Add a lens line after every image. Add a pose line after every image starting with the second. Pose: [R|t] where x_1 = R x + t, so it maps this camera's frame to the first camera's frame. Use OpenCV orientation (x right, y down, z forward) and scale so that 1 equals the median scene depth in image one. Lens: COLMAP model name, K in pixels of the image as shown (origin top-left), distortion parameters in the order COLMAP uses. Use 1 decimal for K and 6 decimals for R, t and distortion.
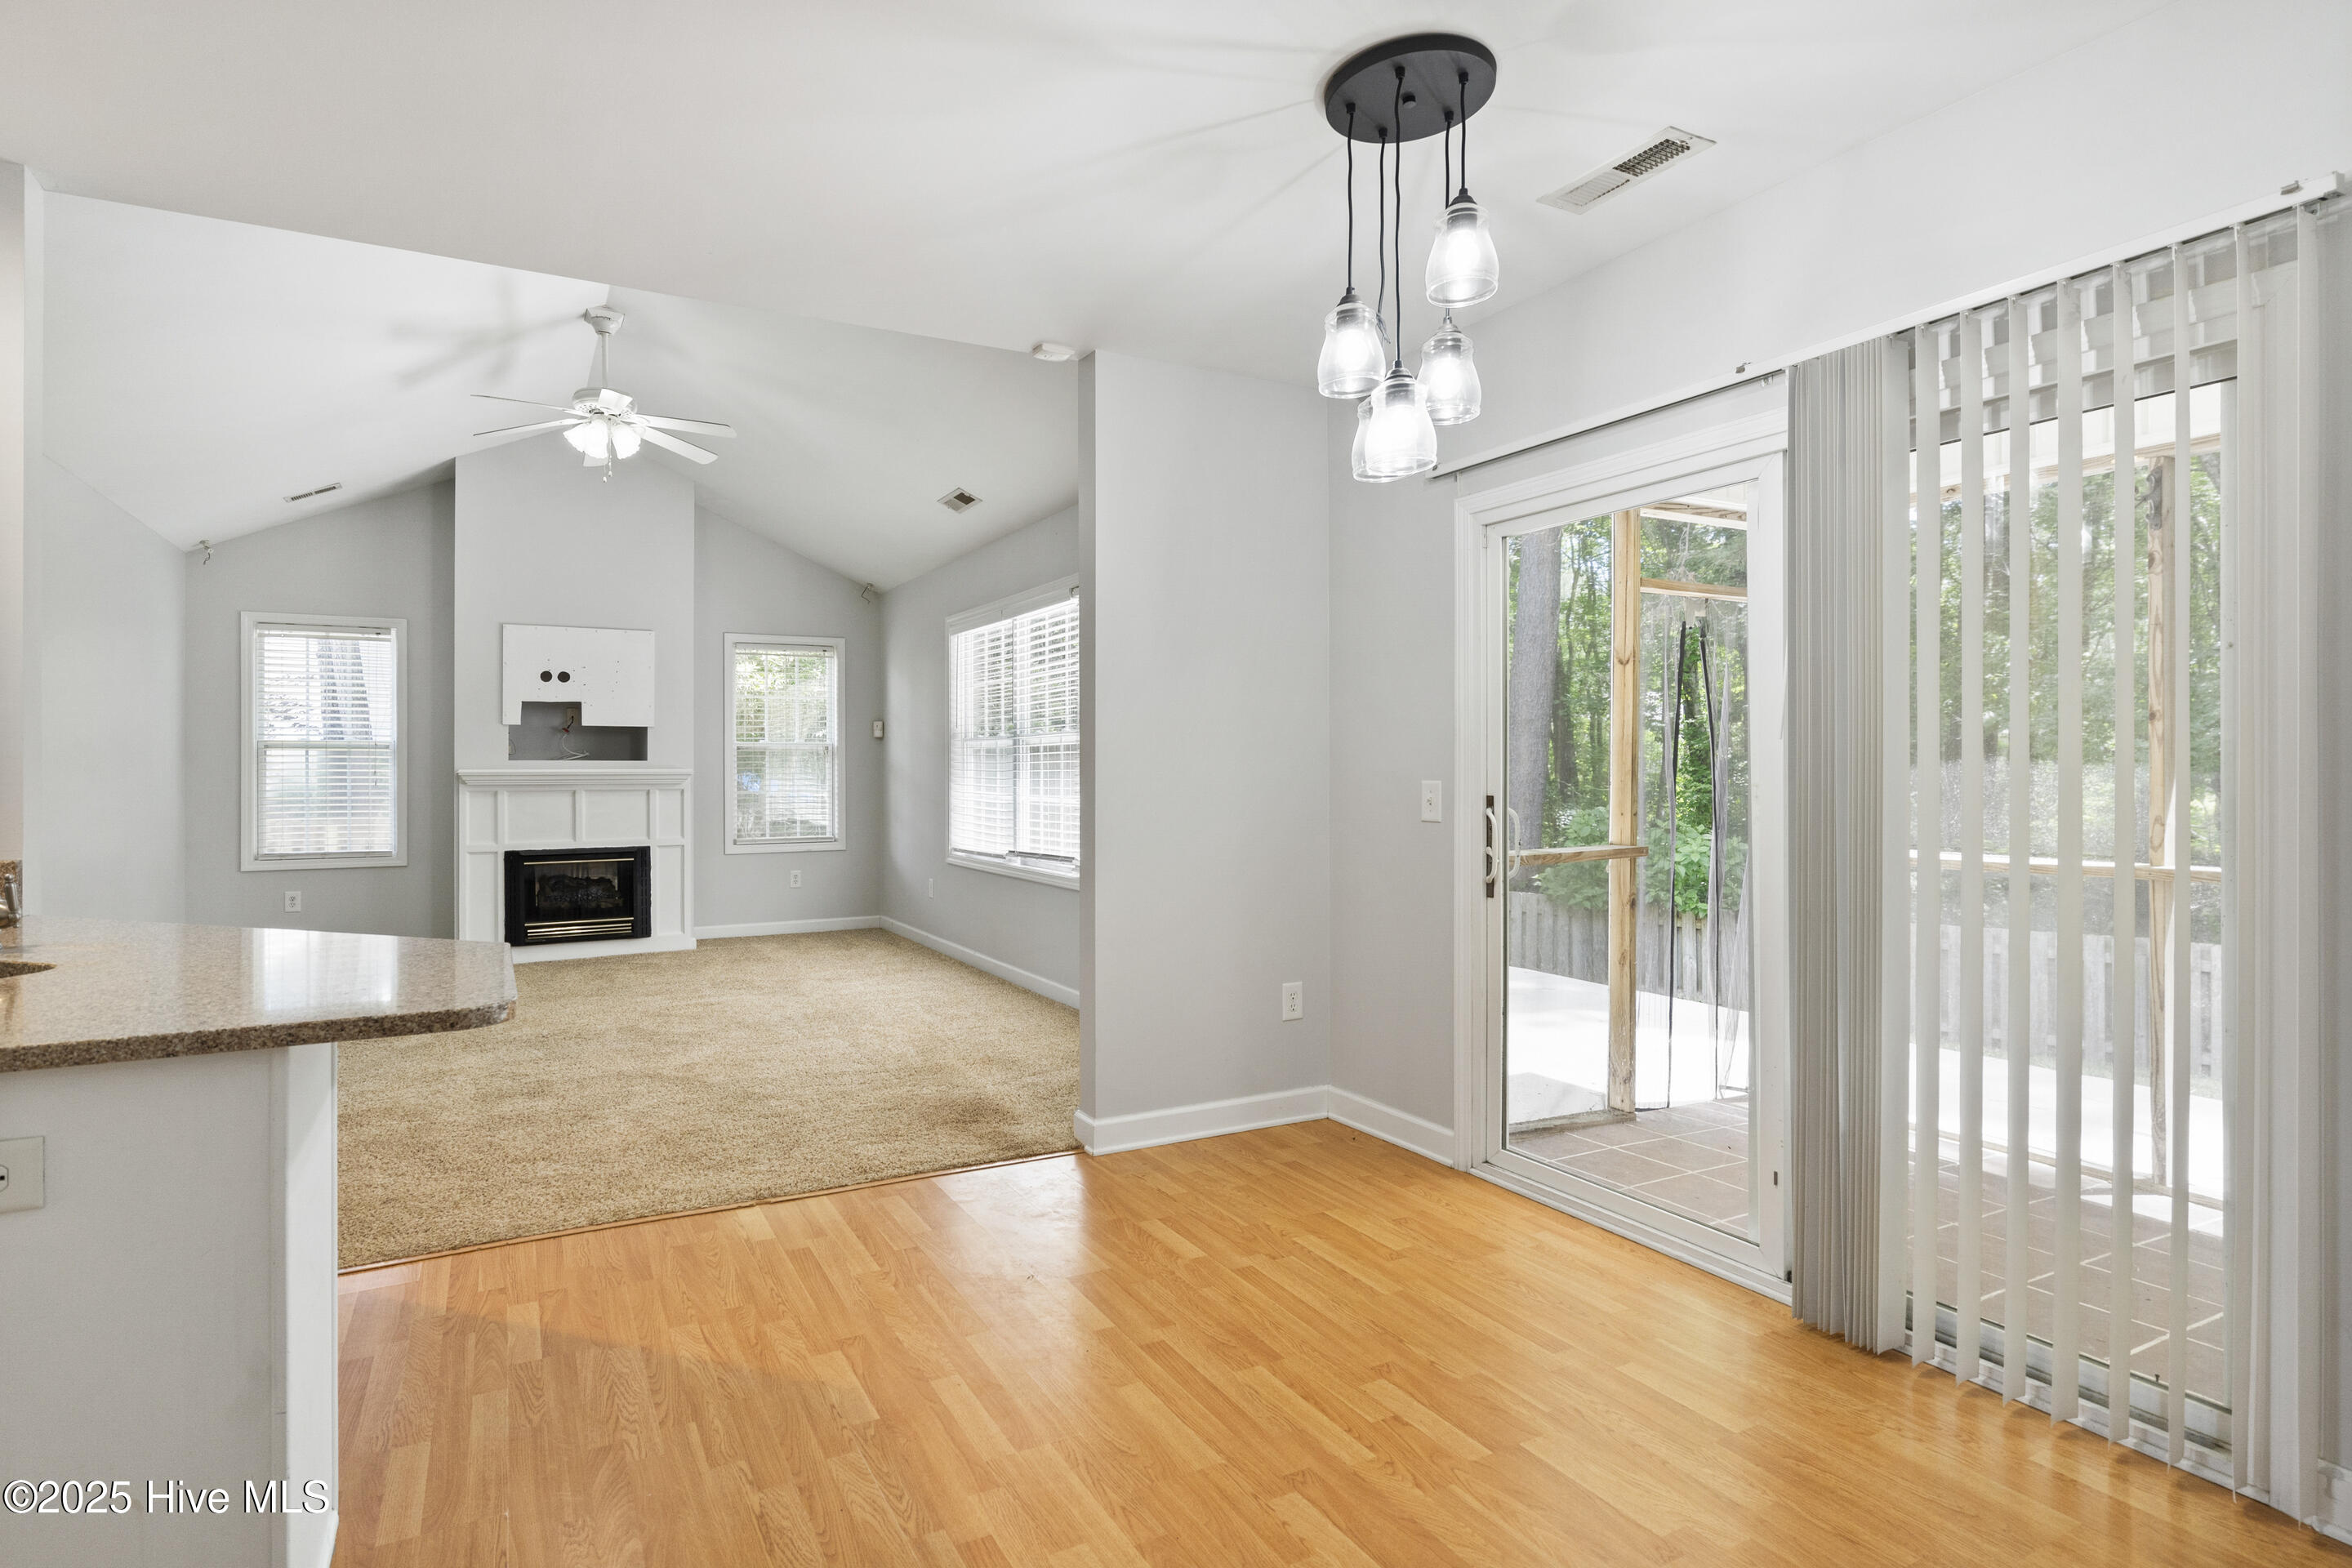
lens RADIAL K [[1138.8, 0, 1139.2], [0, 1138.8, 763.3], [0, 0, 1]] dist [-0.015367, 0.000922]
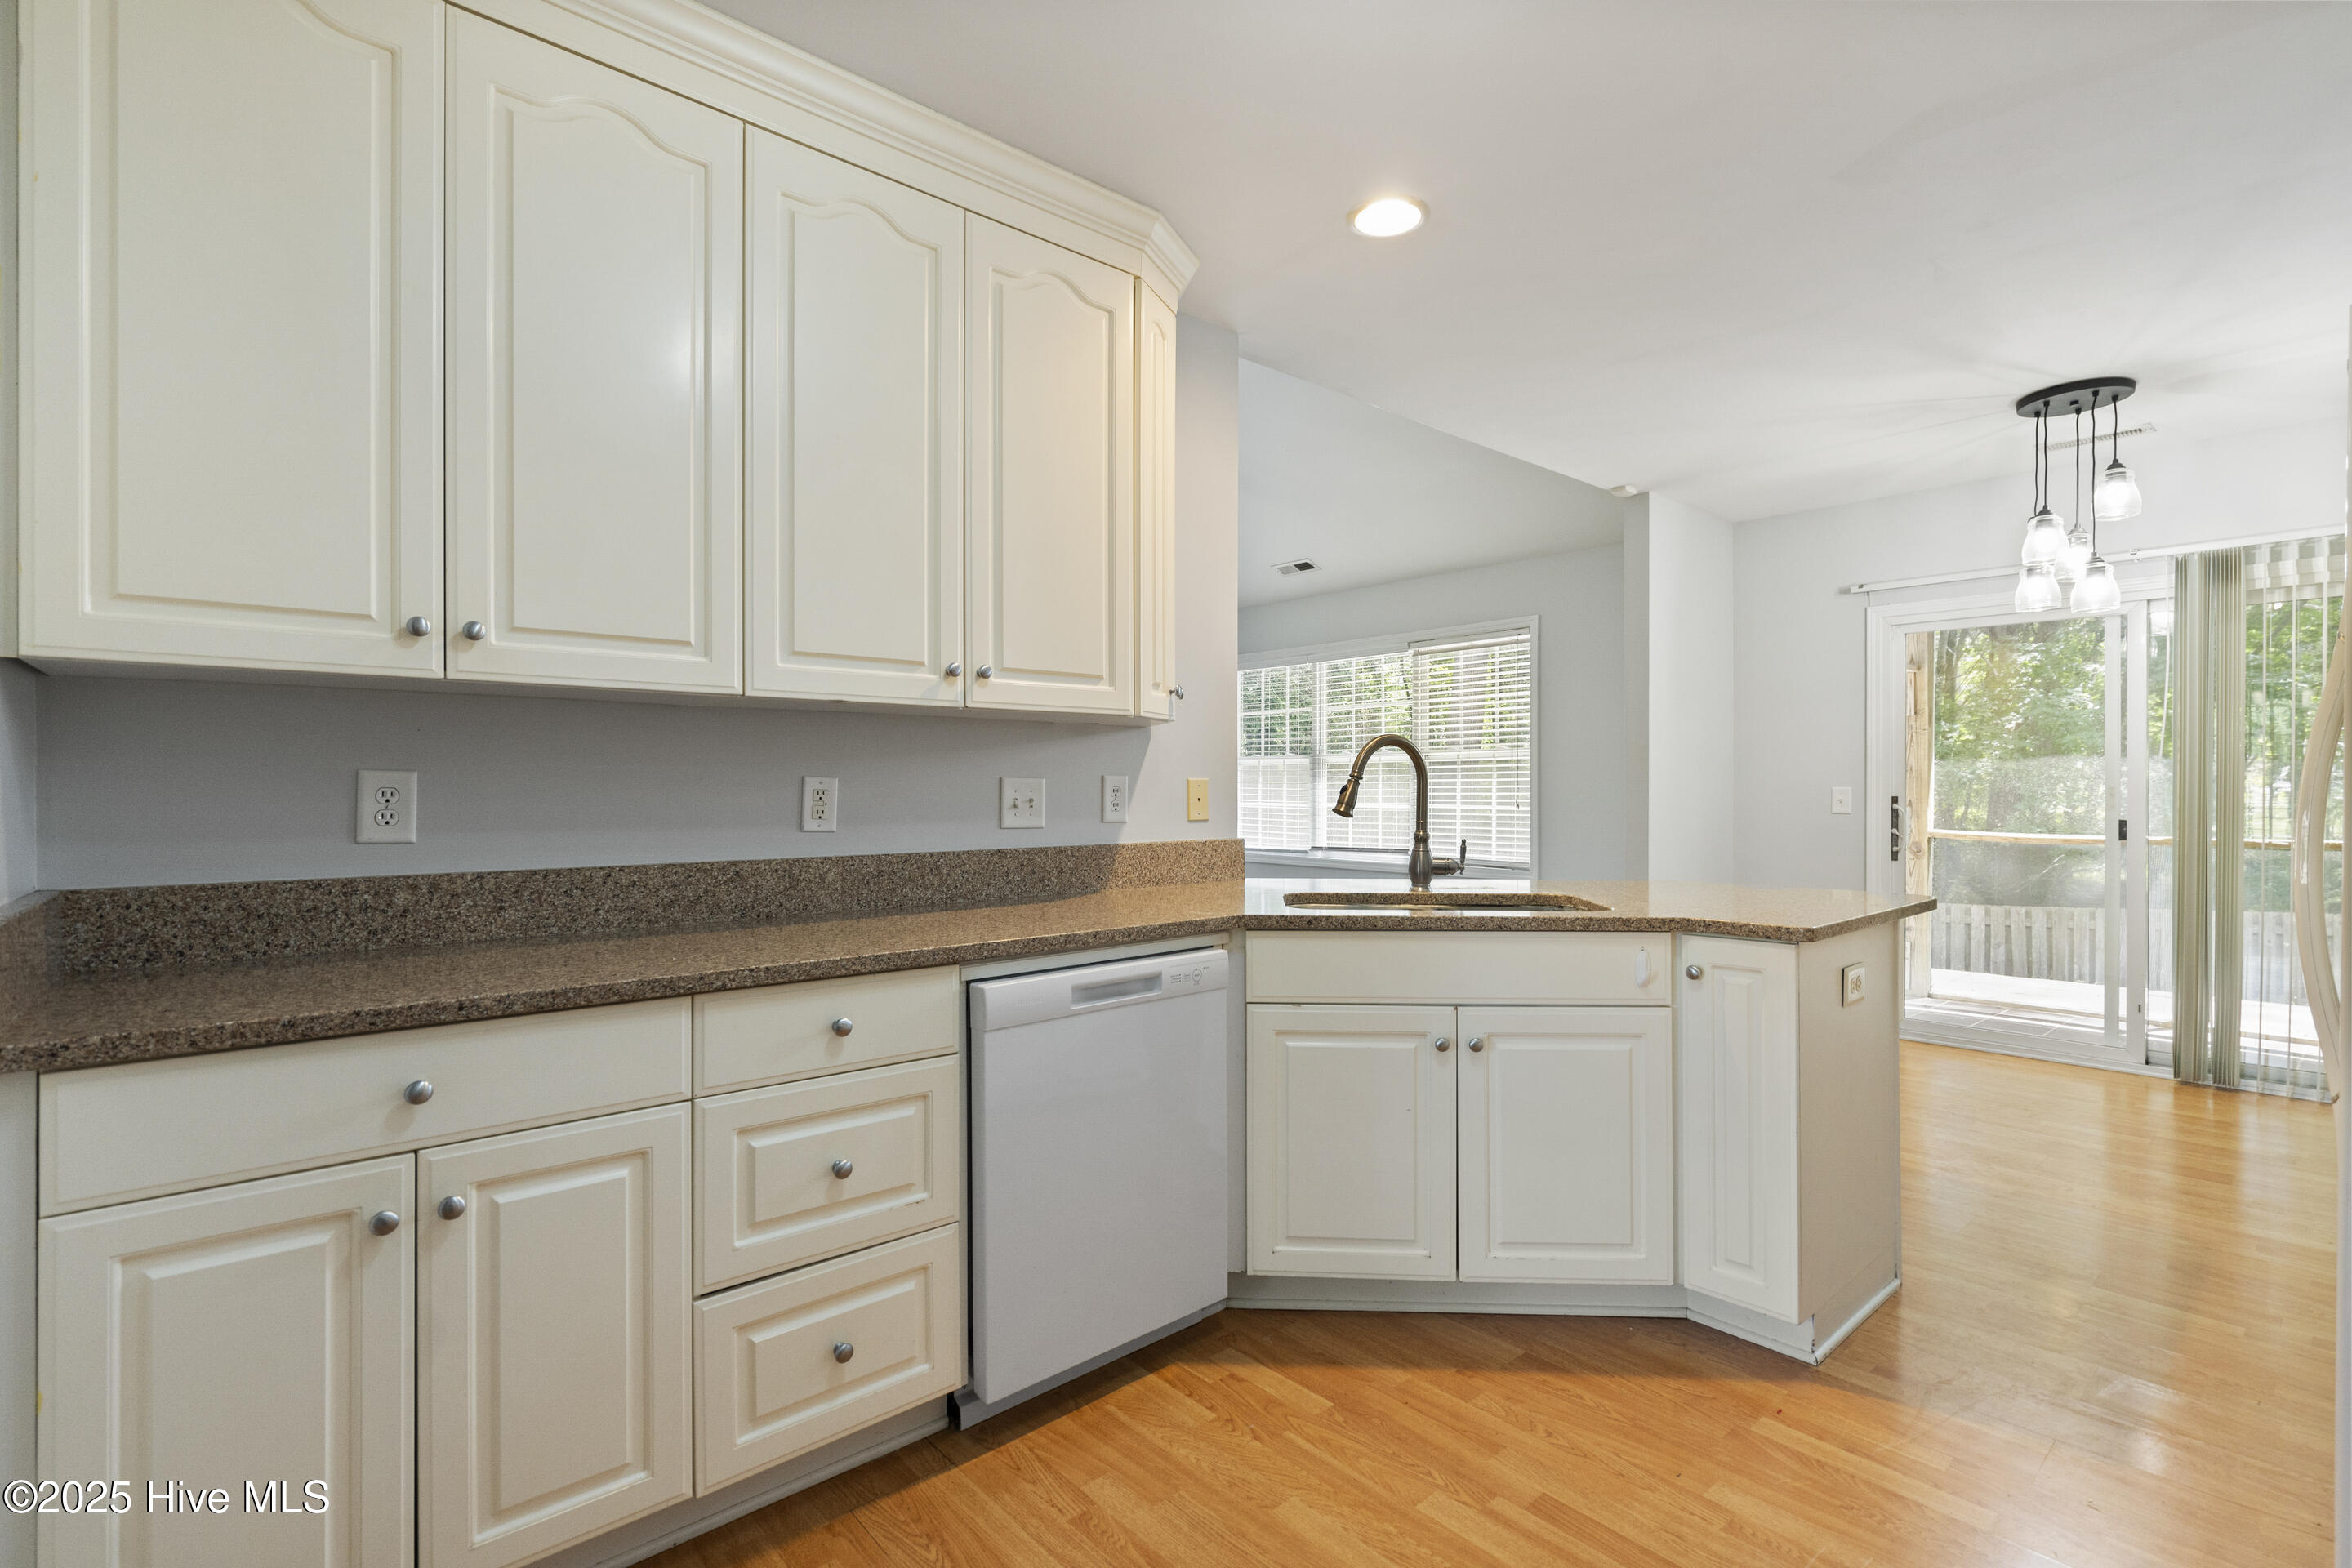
lens RADIAL K [[1080.0, 0, 1174.4], [0, 1080.0, 791.7], [0, 0, 1]] dist [-0.004344, 0.002381]
pose [[0.979857, 0.000565, 0.199697, -0.462992], [-0.002185, 0.999966, 0.007892, 0.006568], [-0.199686, -0.008169, 0.979826, -0.121266]]
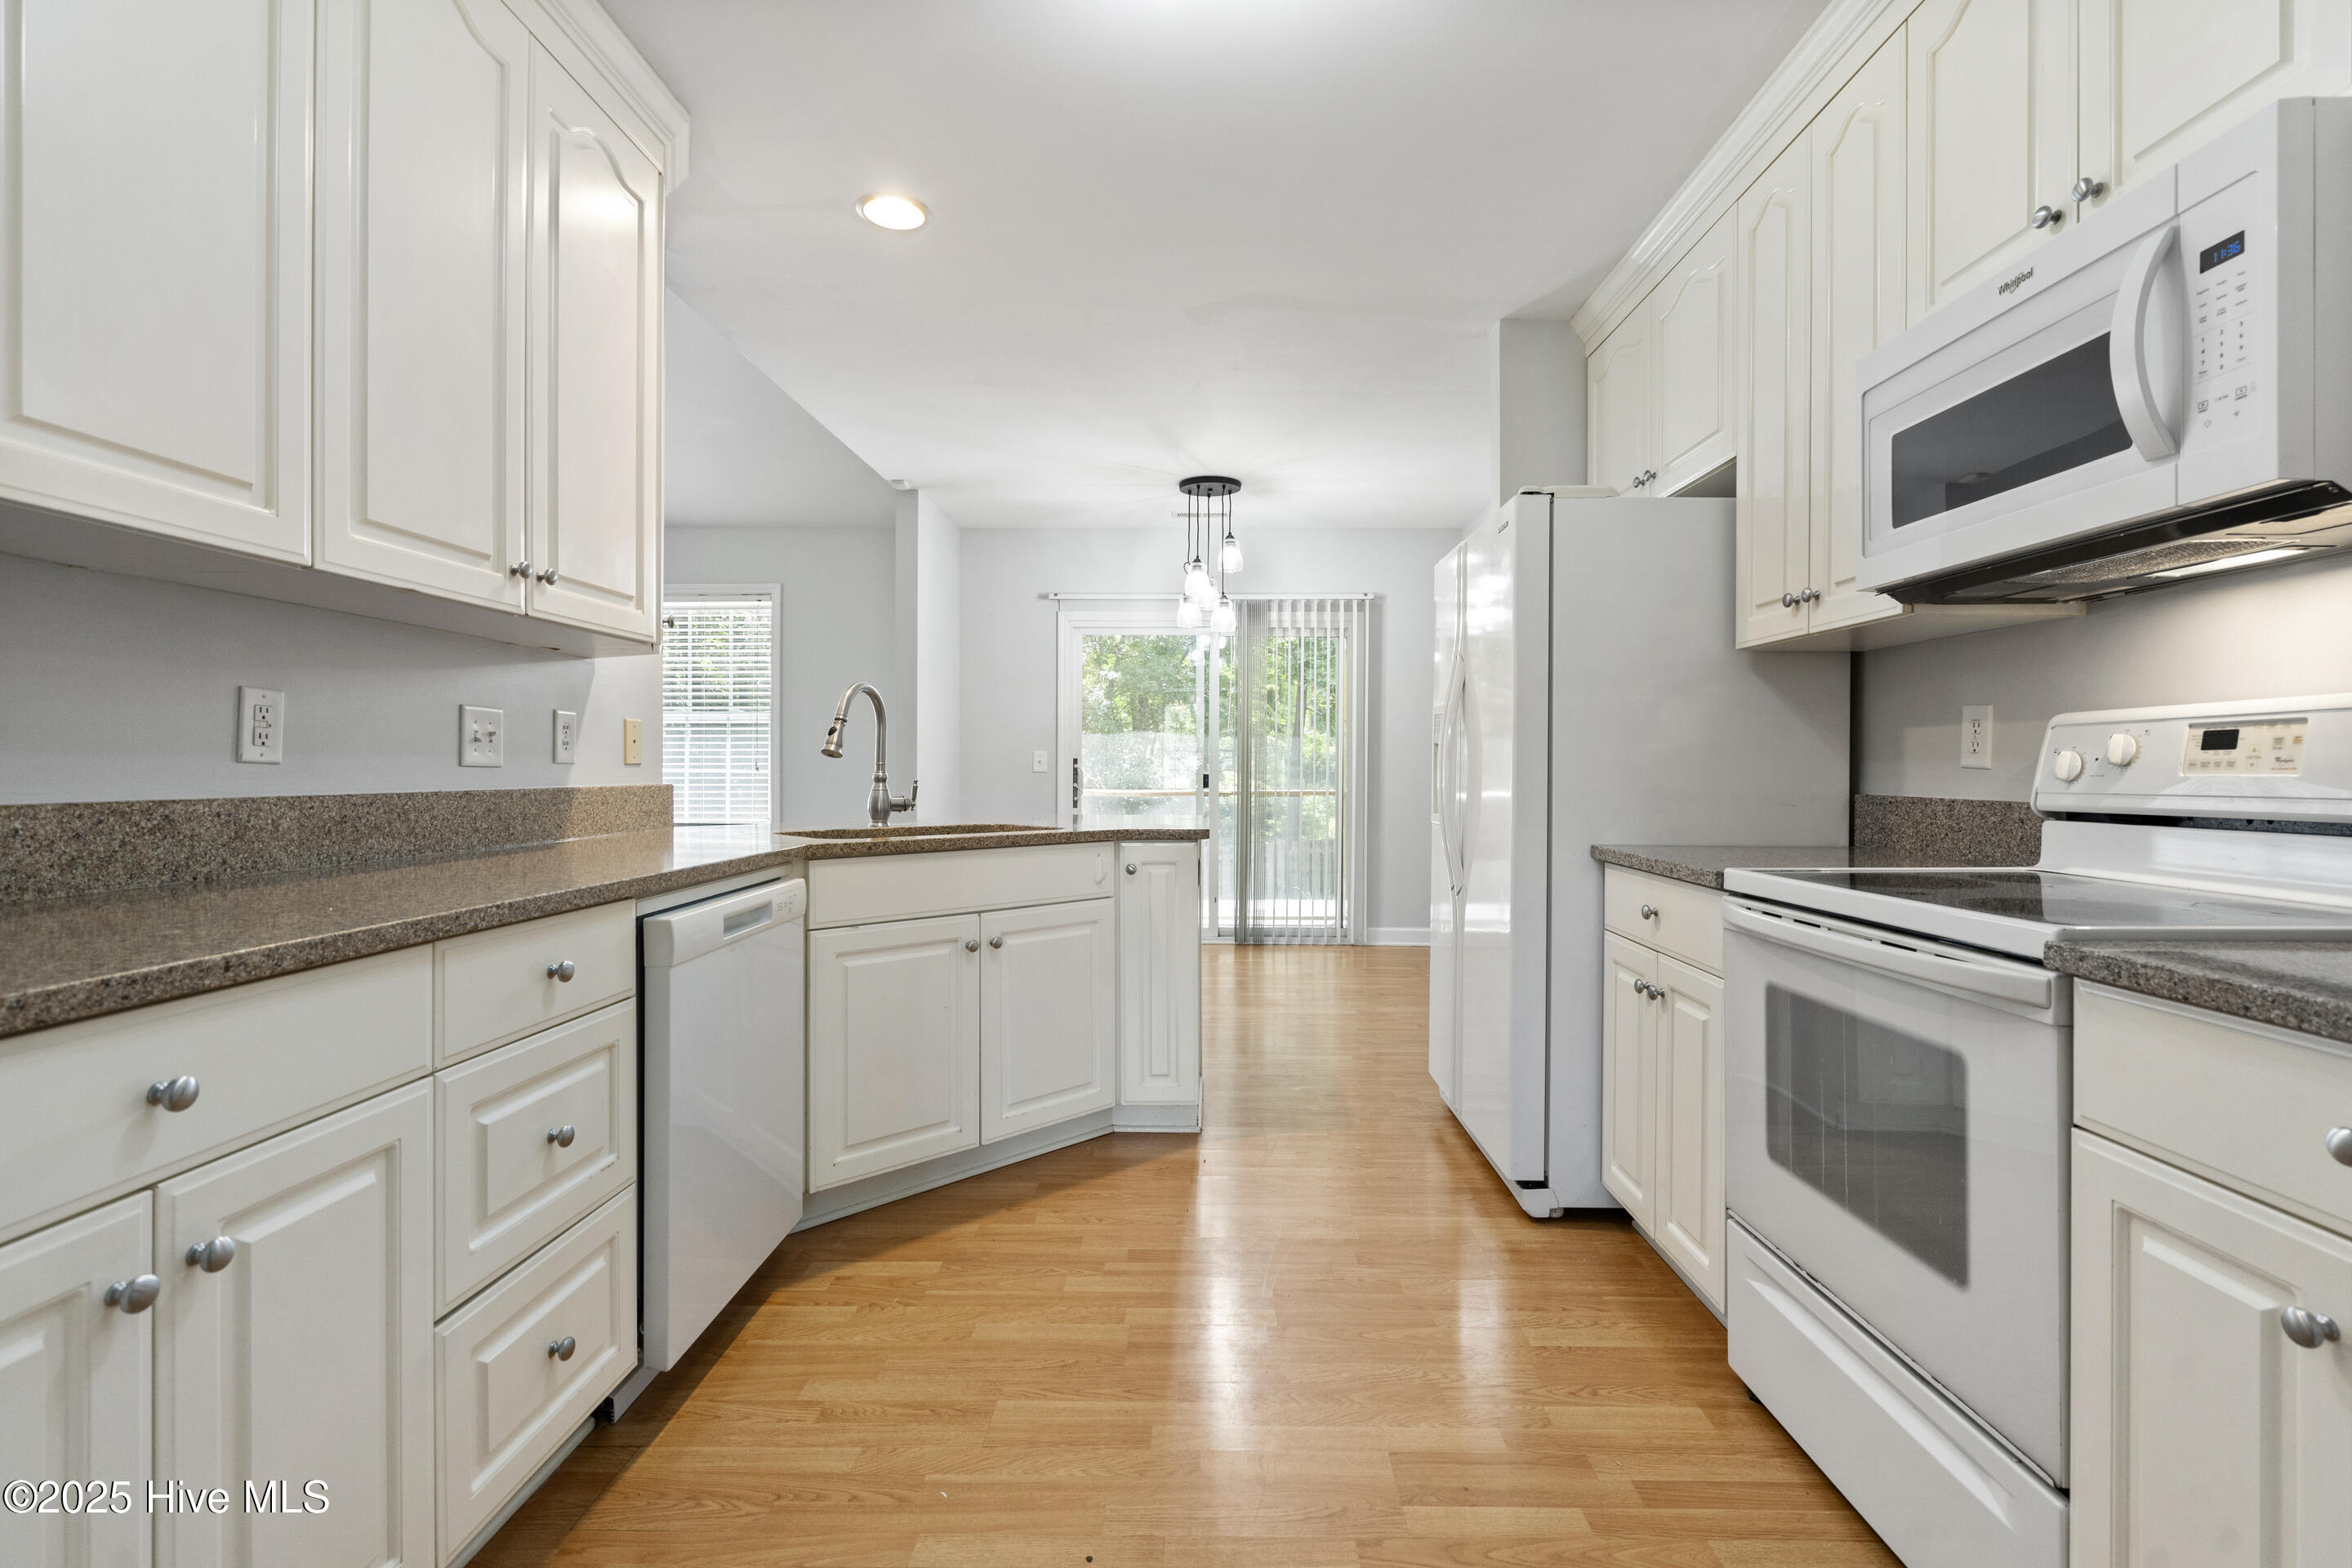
lens RADIAL K [[1080.0, 0, 1201.1], [0, 1080.0, 772.7], [0, 0, 1]] dist [-0.004344, 0.002381]
pose [[0.500479, -0.001166, 0.865748, -0.609154], [-0.006513, 0.999966, 0.005112, 0.021428], [-0.865724, -0.008197, 0.500454, -0.079679]]
